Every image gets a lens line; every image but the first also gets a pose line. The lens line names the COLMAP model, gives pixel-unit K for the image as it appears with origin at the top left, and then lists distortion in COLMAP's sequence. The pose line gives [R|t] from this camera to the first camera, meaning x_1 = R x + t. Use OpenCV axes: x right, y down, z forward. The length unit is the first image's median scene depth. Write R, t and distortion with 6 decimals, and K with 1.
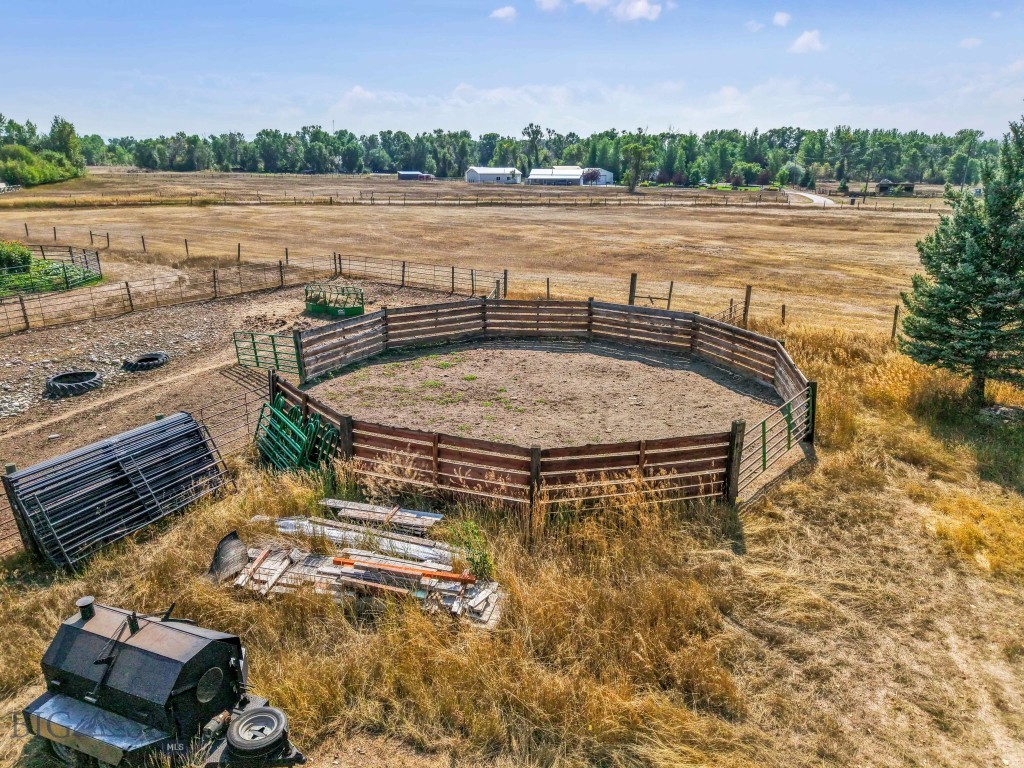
lens RADIAL K [[644.5, 0, 512.0], [0, 644.5, 384.0], [0, 0, 1]] dist [-0.003172, -0.004944]
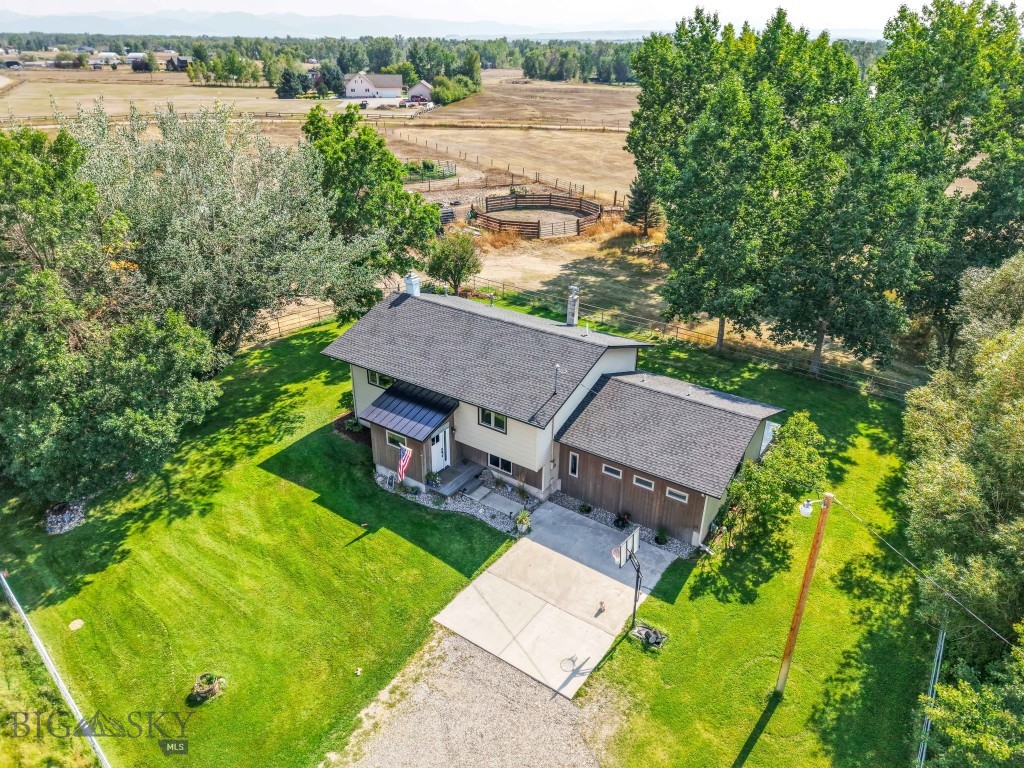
lens RADIAL K [[644.5, 0, 512.0], [0, 644.5, 384.0], [0, 0, 1]] dist [-0.003172, -0.004944]
pose [[0.858360, 0.227898, -0.459654, 0.197864], [-0.160190, 0.970185, 0.181880, 0.030082], [0.487399, -0.082487, 0.869274, -0.255361]]
